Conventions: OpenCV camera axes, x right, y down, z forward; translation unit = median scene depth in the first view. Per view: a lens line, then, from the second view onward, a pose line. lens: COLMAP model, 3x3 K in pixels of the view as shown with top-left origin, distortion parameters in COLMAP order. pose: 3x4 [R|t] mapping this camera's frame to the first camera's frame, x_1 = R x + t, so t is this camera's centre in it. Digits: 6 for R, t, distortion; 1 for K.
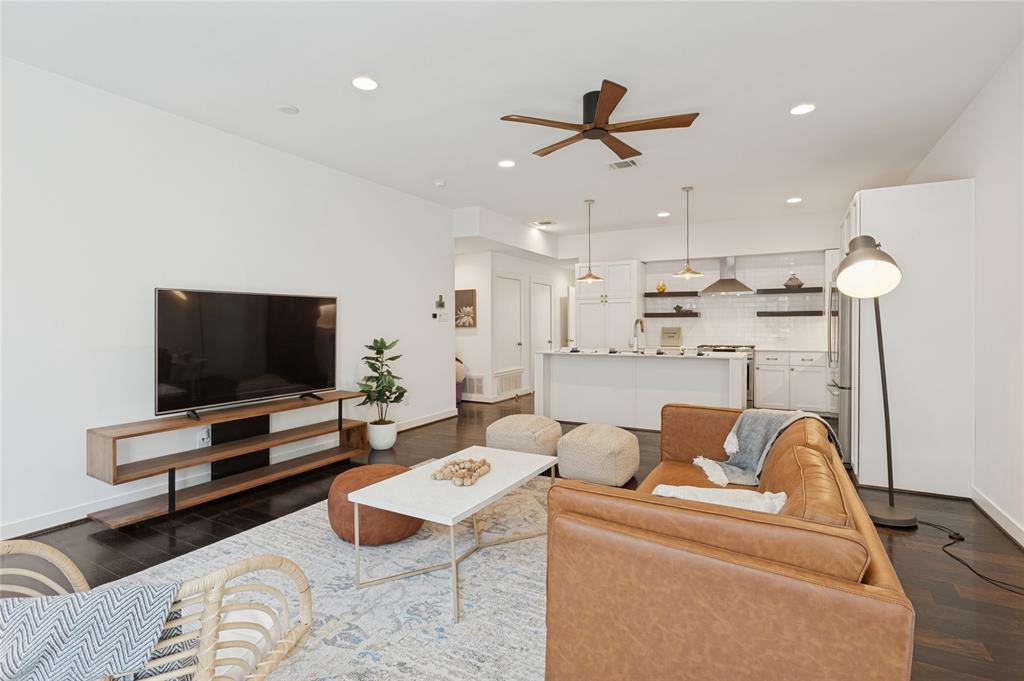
lens RADIAL K [[489.7, 0, 505.6], [0, 489.7, 330.7], [0, 0, 1]] dist [-0.012026, 0.001193]
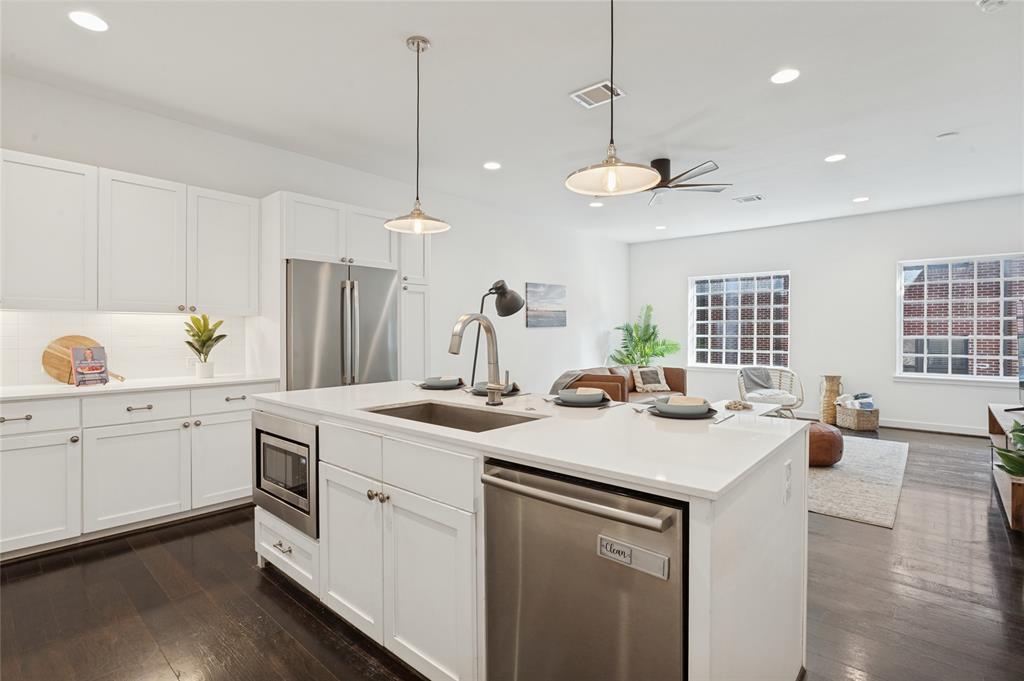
lens RADIAL K [[488.5, 0, 505.7], [0, 488.5, 335.9], [0, 0, 1]] dist [-0.012716, 0.001096]
pose [[-0.976975, -0.000283, 0.213355, 0.160098], [0.003465, 0.999846, 0.017191, -0.012451], [-0.213327, 0.017534, -0.976824, 1.216291]]
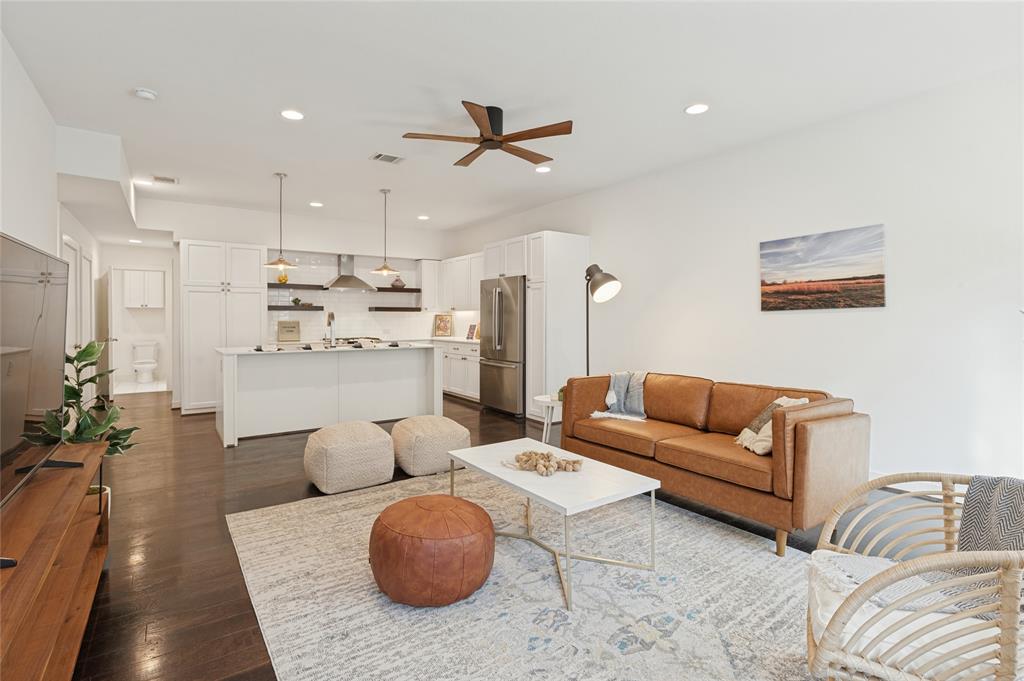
lens RADIAL K [[492.2, 0, 507.7], [0, 492.2, 319.7], [0, 0, 1]] dist [-0.025174, 0.000552]
pose [[0.436587, 0.000363, 0.899662, -0.401815], [0.008791, 0.999950, -0.004670, -0.001355], [-0.899619, 0.009948, 0.436562, 0.243816]]
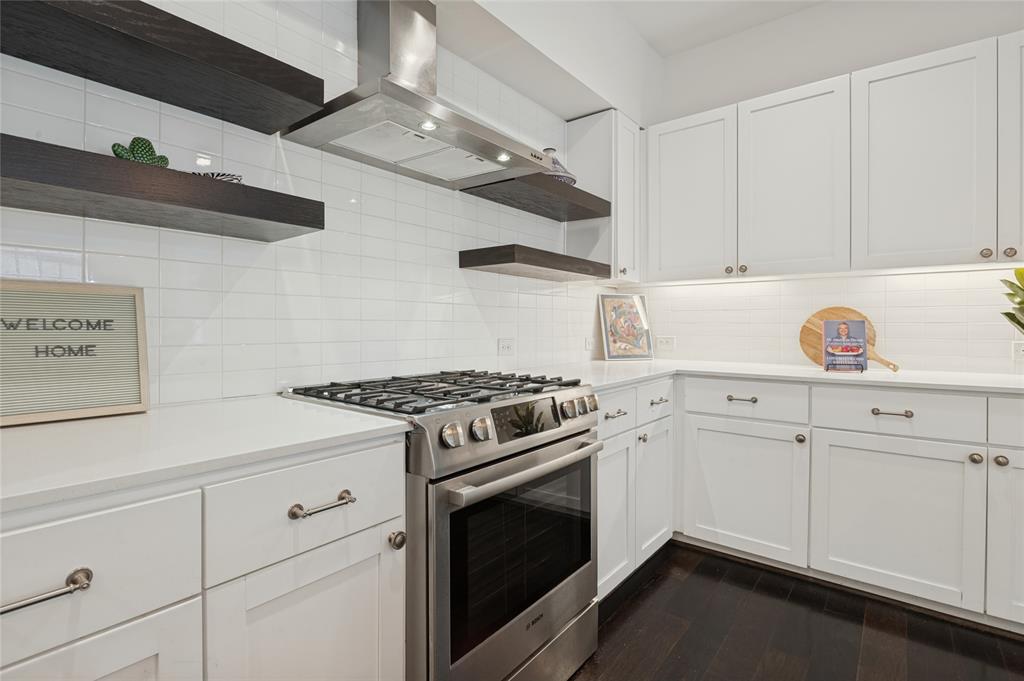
lens RADIAL K [[494.5, 0, 504.3], [0, 494.5, 329.0], [0, 0, 1]] dist [-0.014819, 0.000523]
pose [[0.166536, -0.000710, 0.986035, 0.261236], [0.009020, 0.999959, -0.000803, 0.009088], [-0.985994, 0.009028, 0.166535, 1.030648]]
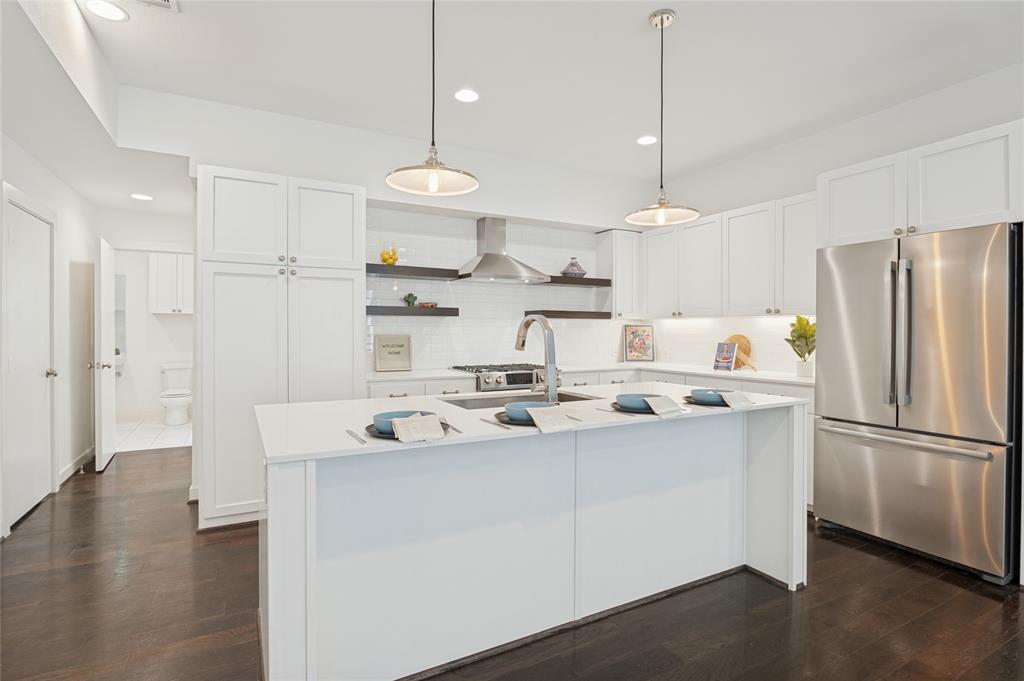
lens RADIAL K [[494.5, 0, 504.3], [0, 494.5, 329.0], [0, 0, 1]] dist [-0.014819, 0.000523]
pose [[0.541016, 0.006520, 0.840987, -0.056485], [0.004733, 0.999931, -0.010797, -0.007956], [-0.840999, 0.009822, 0.540947, 0.743598]]
